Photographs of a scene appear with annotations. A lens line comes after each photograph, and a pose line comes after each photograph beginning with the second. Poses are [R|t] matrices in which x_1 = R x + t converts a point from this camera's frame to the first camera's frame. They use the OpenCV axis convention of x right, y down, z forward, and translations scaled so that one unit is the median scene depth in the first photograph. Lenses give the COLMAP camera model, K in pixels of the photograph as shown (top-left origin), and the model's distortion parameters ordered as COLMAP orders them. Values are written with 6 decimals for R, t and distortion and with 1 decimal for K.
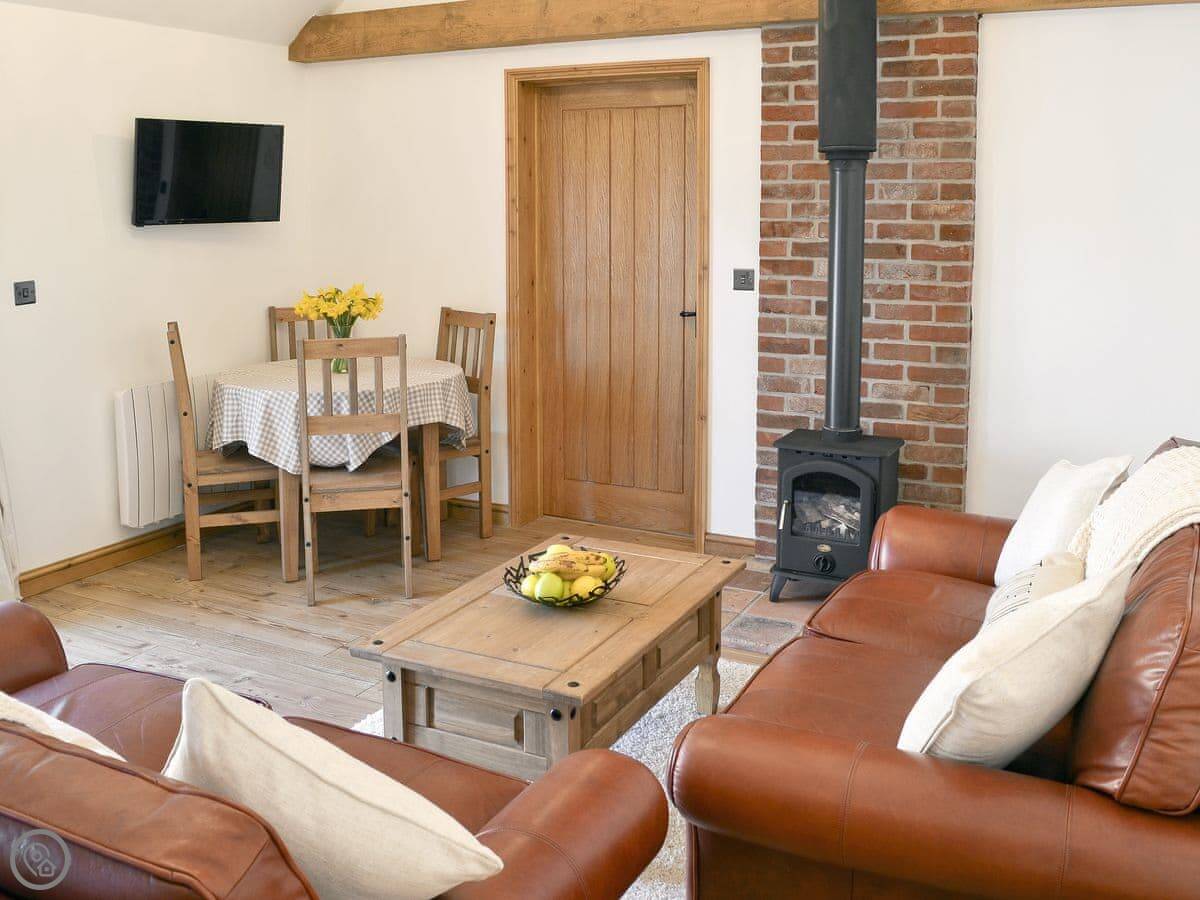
lens RADIAL K [[1127.1, 0, 600.0], [0, 1127.1, 450.0], [0, 0, 1]] dist [-0.086522, 0.006873]
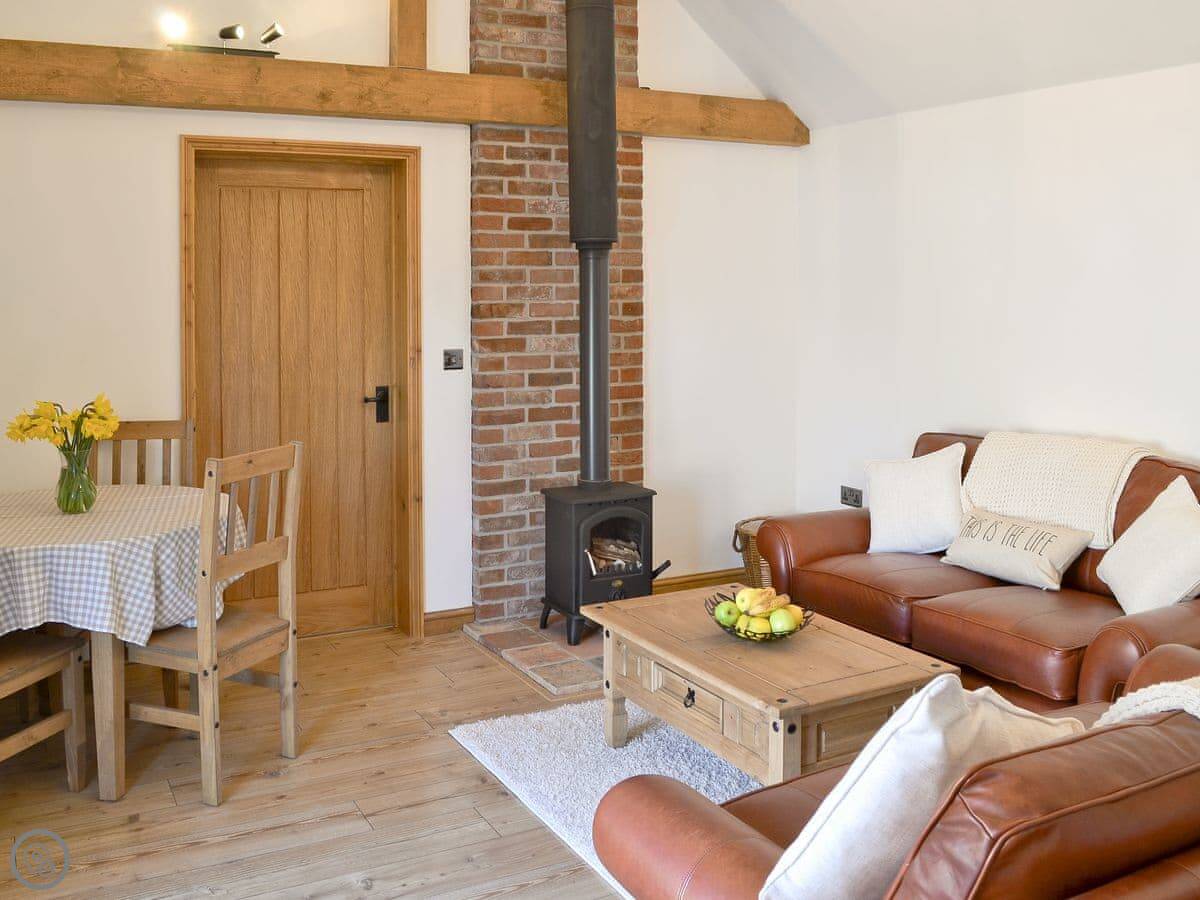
lens RADIAL K [[1127.1, 0, 600.0], [0, 1127.1, 450.0], [0, 0, 1]] dist [-0.086522, 0.006873]
pose [[0.564494, -0.117392, 0.817047, -0.687755], [0.180485, 0.983438, 0.016603, -0.064424], [-0.805464, 0.138092, 0.576332, 0.311510]]
